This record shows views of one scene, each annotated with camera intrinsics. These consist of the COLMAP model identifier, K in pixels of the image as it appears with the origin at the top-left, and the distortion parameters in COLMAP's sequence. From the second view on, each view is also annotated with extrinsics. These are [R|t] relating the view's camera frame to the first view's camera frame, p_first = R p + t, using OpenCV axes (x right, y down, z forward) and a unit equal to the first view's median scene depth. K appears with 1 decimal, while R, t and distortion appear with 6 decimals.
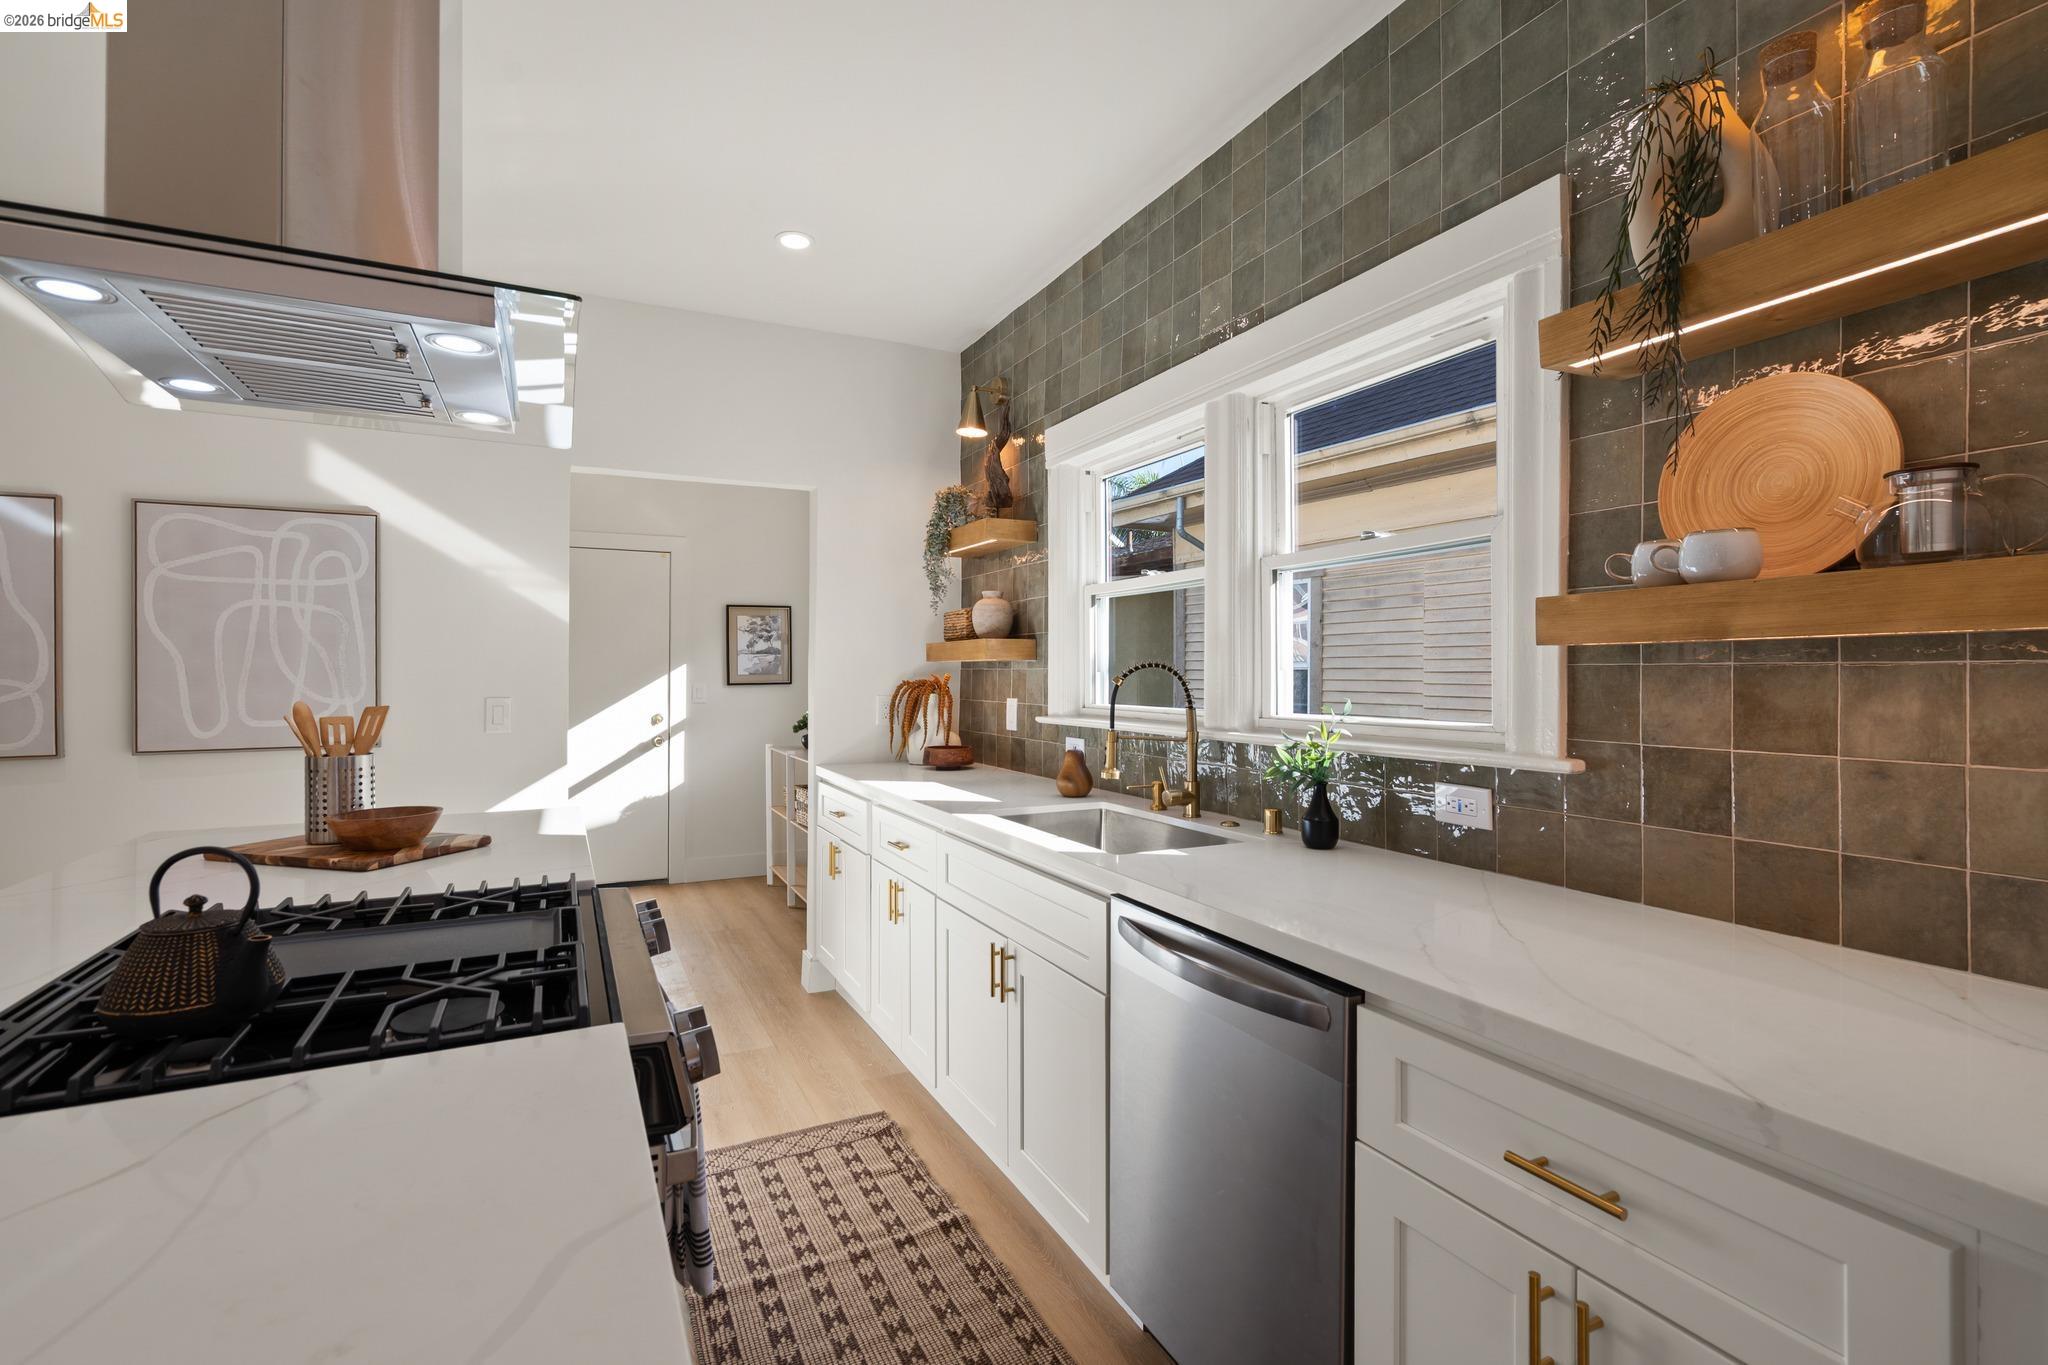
lens RADIAL K [[936.9, 0, 1018.2], [0, 936.9, 670.6], [0, 0, 1]] dist [-0.001253, -0.000197]
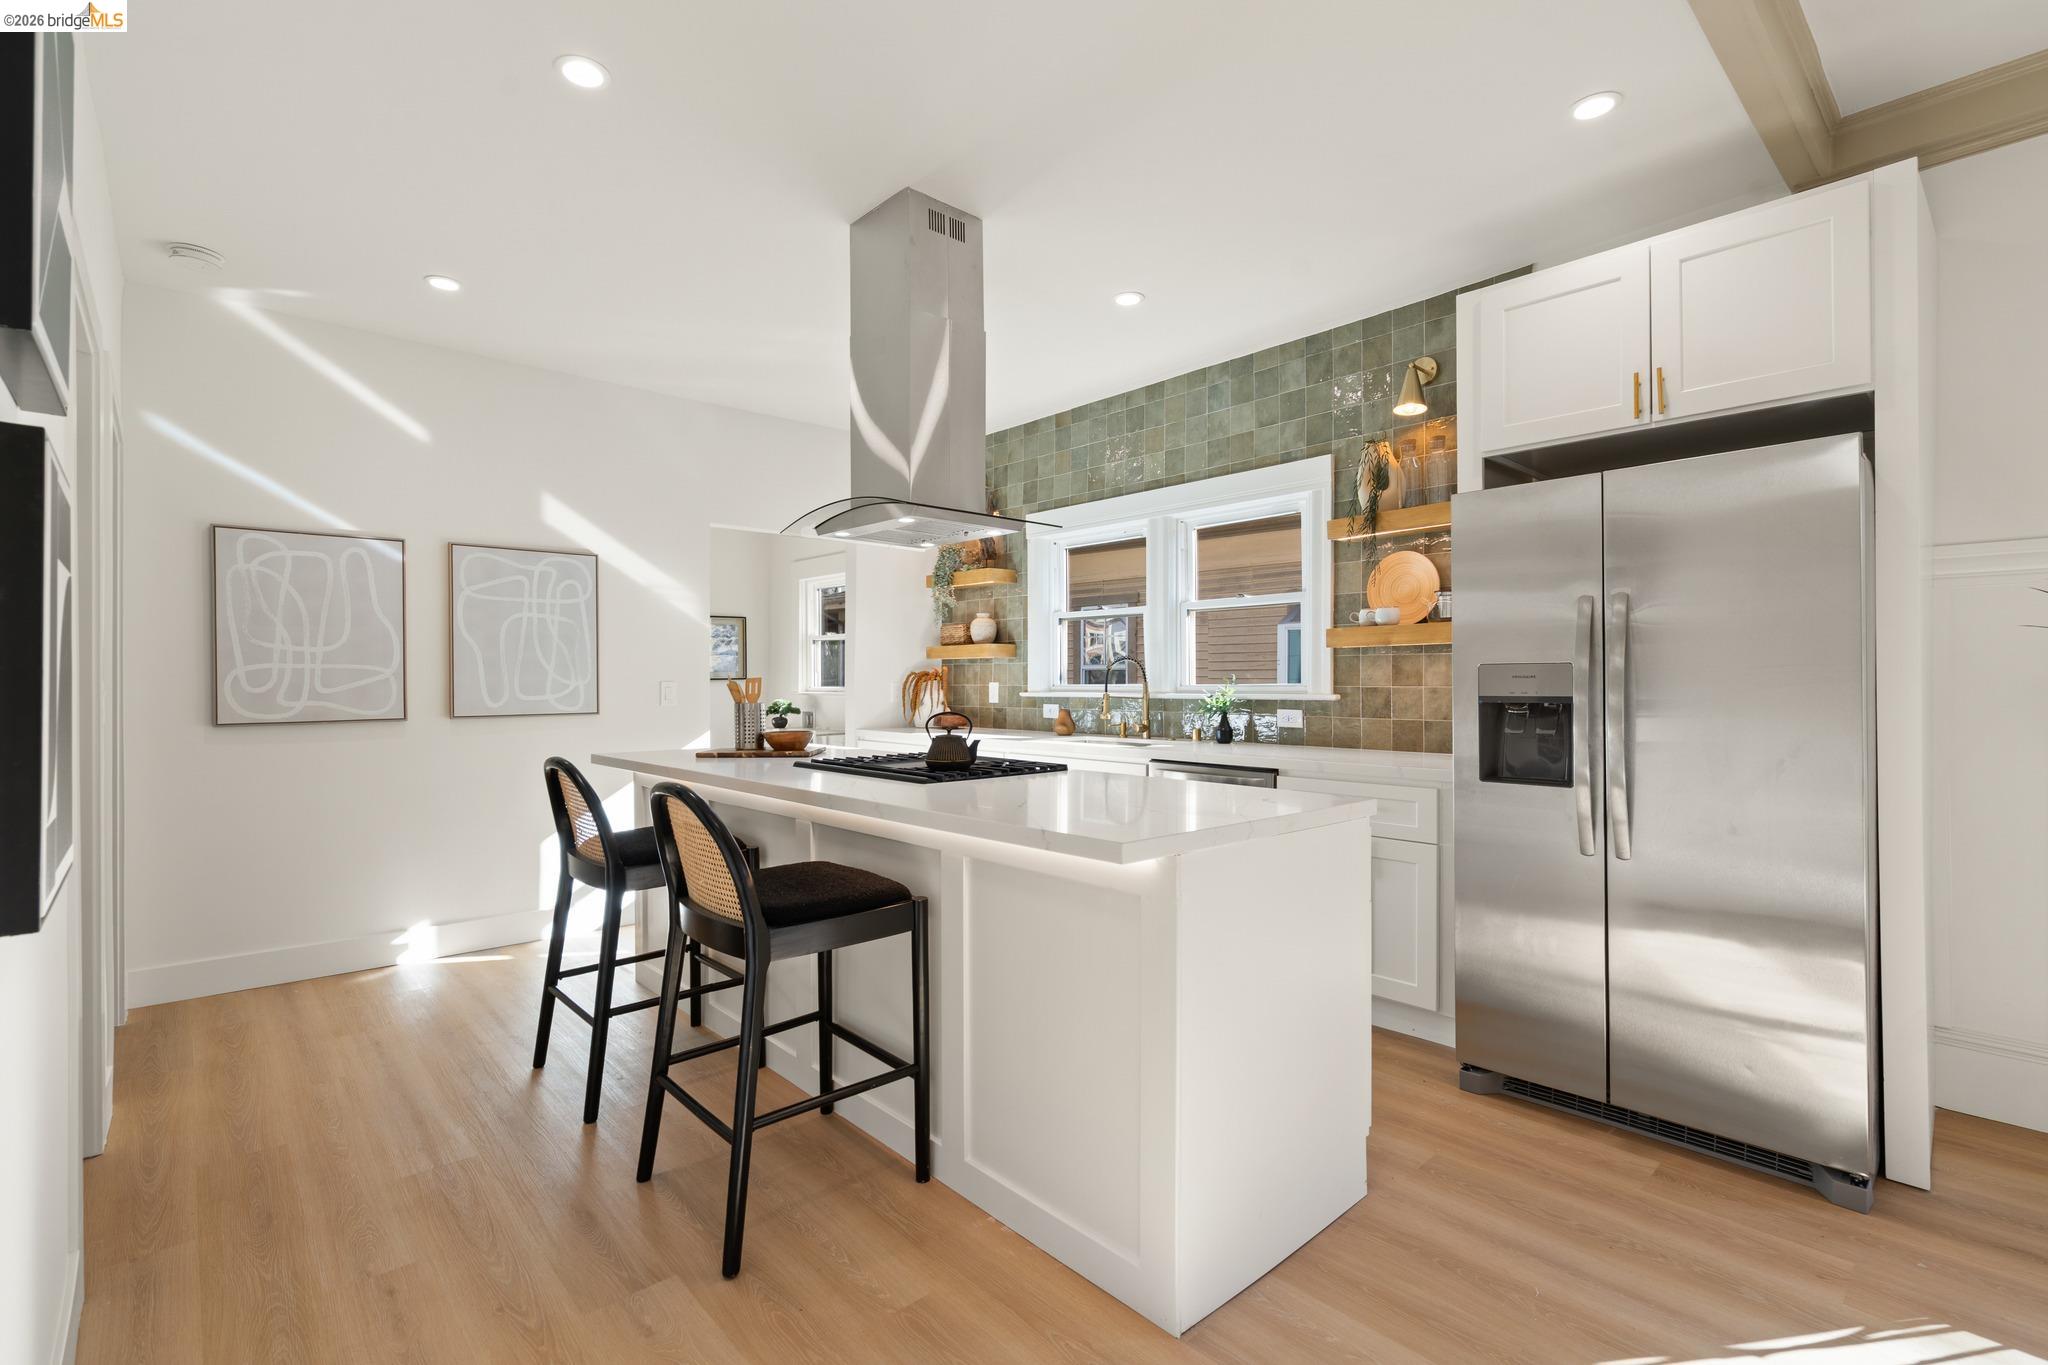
lens RADIAL K [[930.1, 0, 1021.5], [0, 930.1, 685.5], [0, 0, 1]] dist [-0.014192, 0.009396]
pose [[0.961282, -0.003734, 0.275542, -0.467670], [0.001678, 0.999969, 0.007697, 0.027508], [-0.275563, -0.006937, 0.961258, -0.598256]]
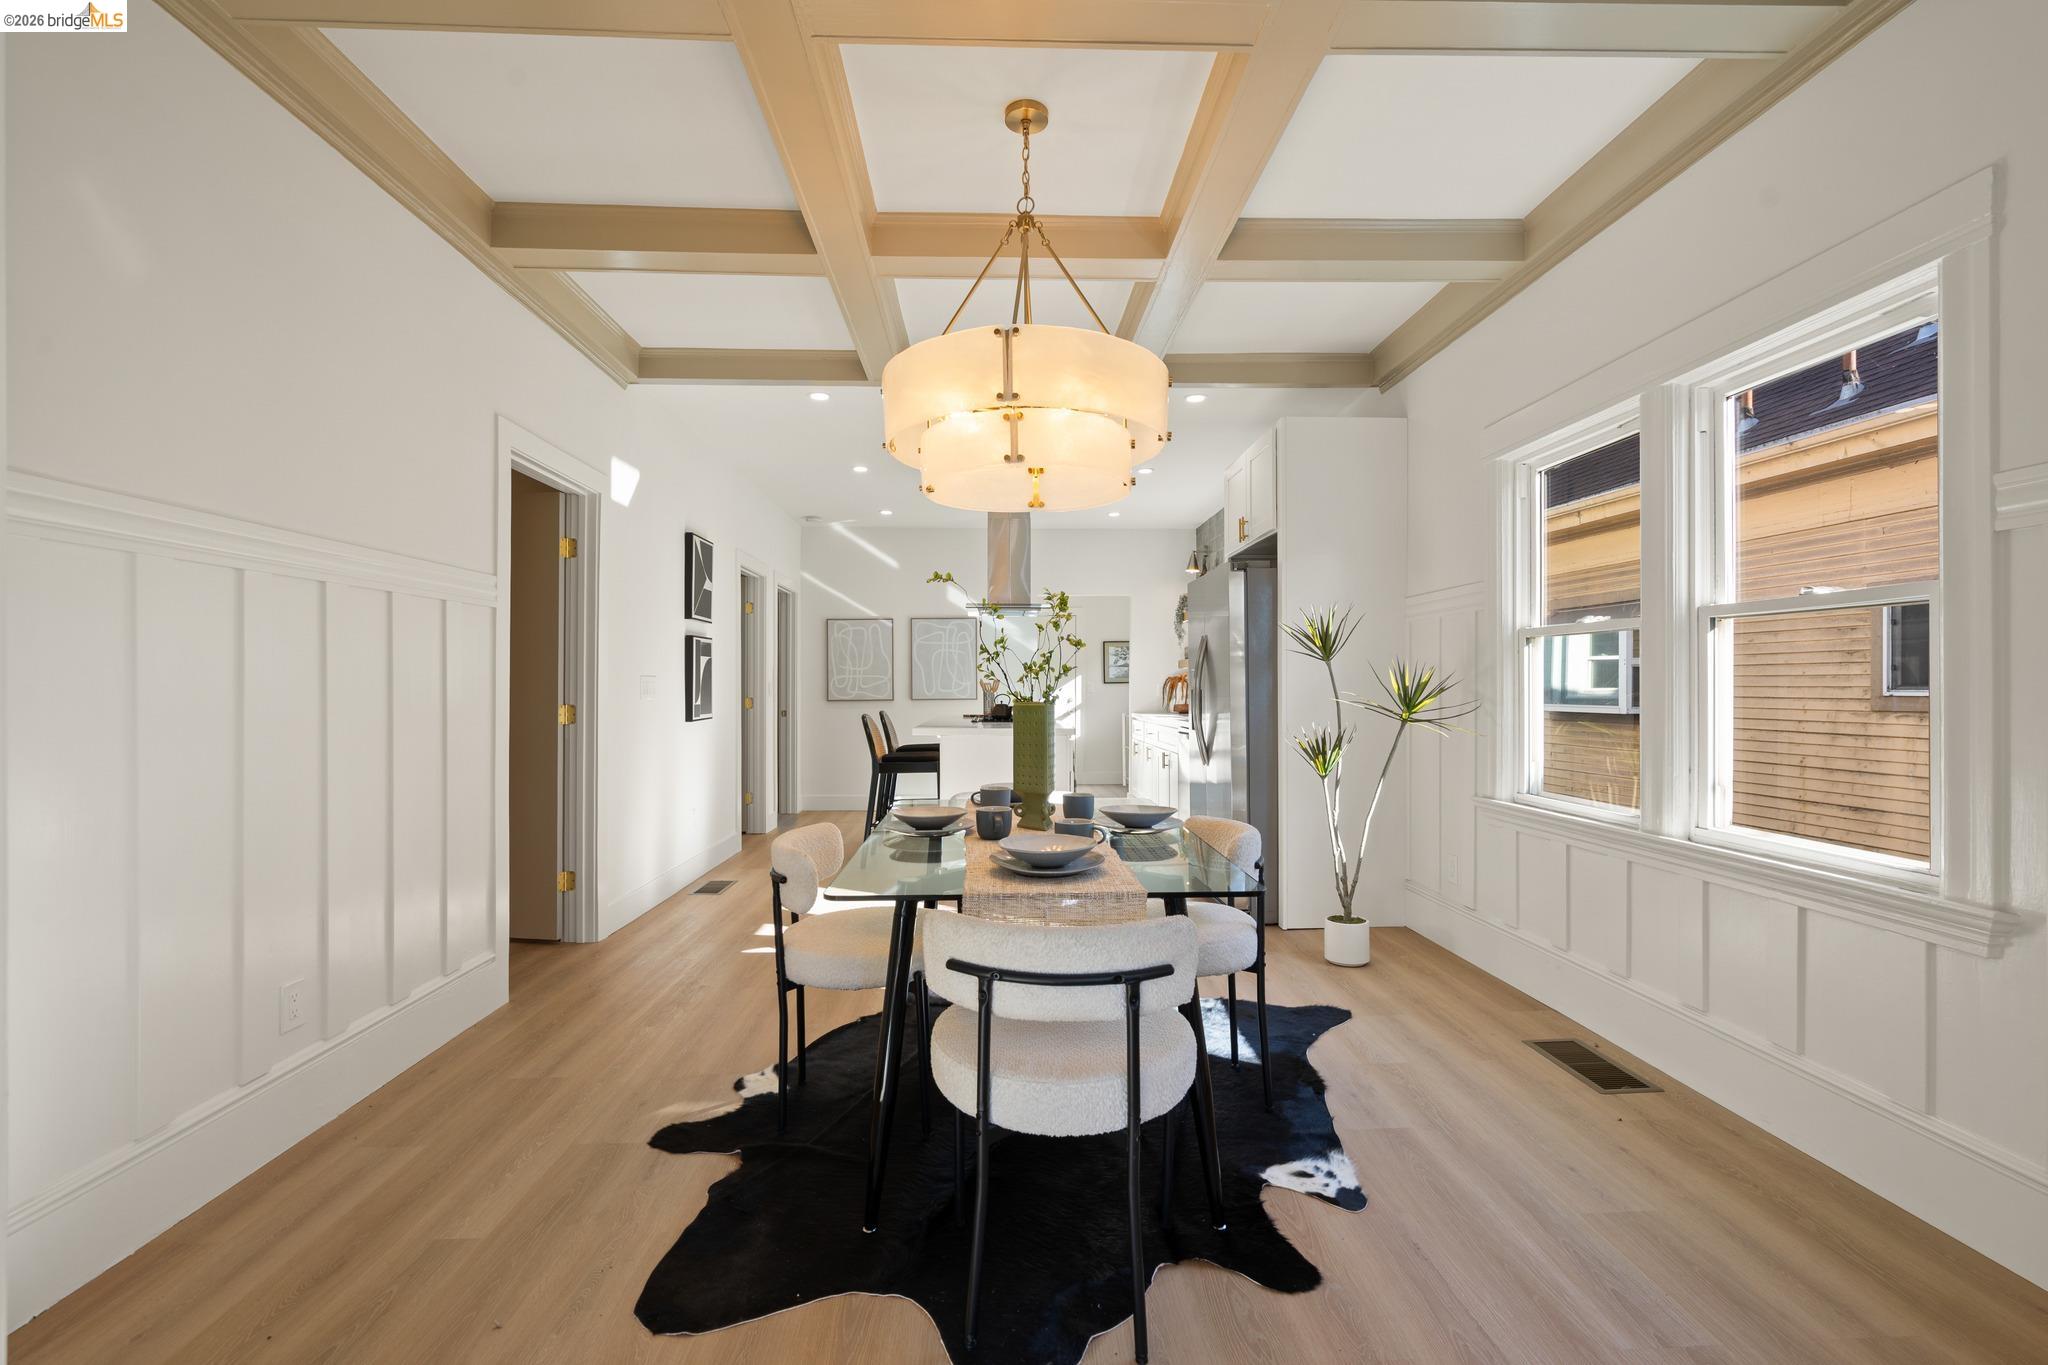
lens RADIAL K [[935.7, 0, 1021.8], [0, 935.7, 687.3], [0, 0, 1]] dist [-0.002664, 0.000441]
pose [[0.910766, -0.002633, -0.412915, 0.647416], [0.002871, 0.999996, -0.000045, 0.046377], [0.412913, -0.001145, 0.910770, -1.611482]]
